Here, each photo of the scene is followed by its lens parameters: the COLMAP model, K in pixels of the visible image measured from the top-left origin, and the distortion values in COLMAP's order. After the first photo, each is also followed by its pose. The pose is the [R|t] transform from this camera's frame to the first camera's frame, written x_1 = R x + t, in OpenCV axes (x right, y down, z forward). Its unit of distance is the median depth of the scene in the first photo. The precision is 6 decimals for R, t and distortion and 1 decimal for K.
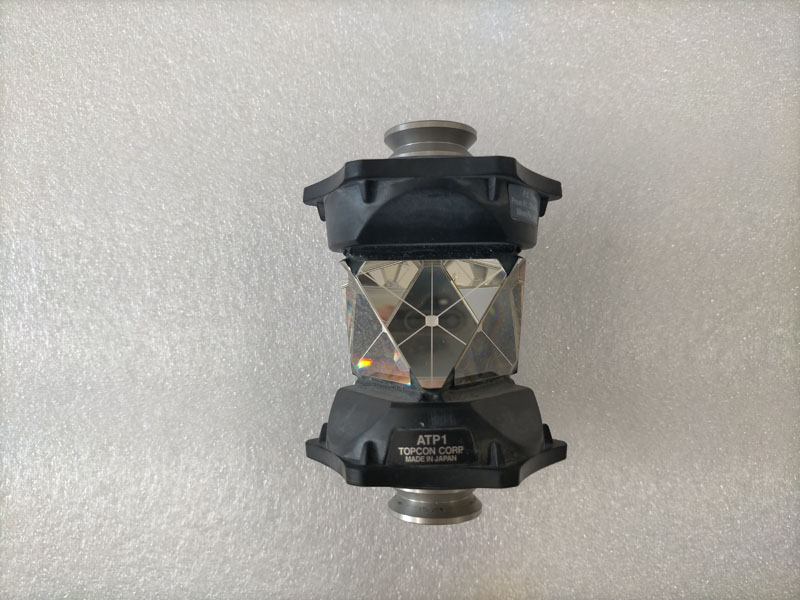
lens RADIAL K [[587.9, 0, 400.0], [0, 587.9, 300.0], [0, 0, 1]] dist [0.002690, 0.002331]
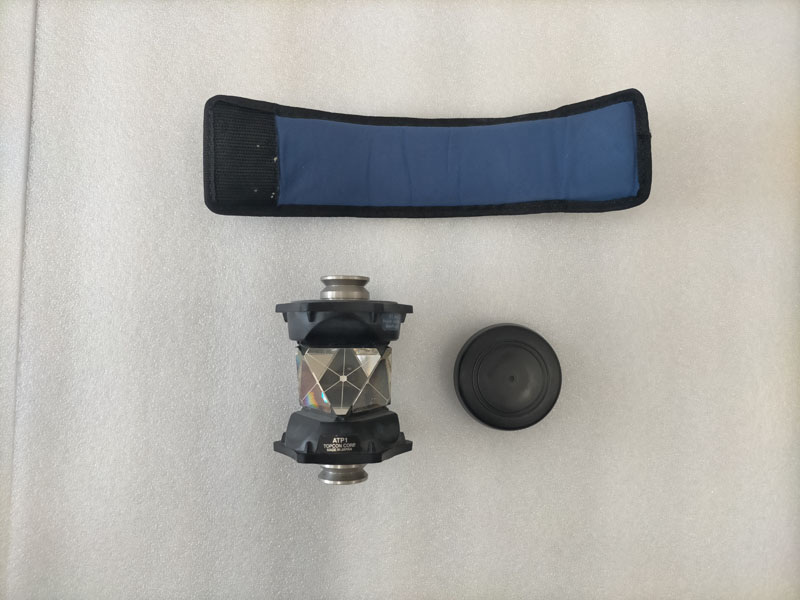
lens RADIAL K [[587.9, 0, 400.0], [0, 587.9, 300.0], [0, 0, 1]] dist [0.002690, 0.002331]
pose [[0.993664, 0.021437, 0.110332, 0.022215], [-0.019955, 0.999695, -0.014520, -0.198830], [-0.110610, 0.012226, 0.993789, -0.939299]]
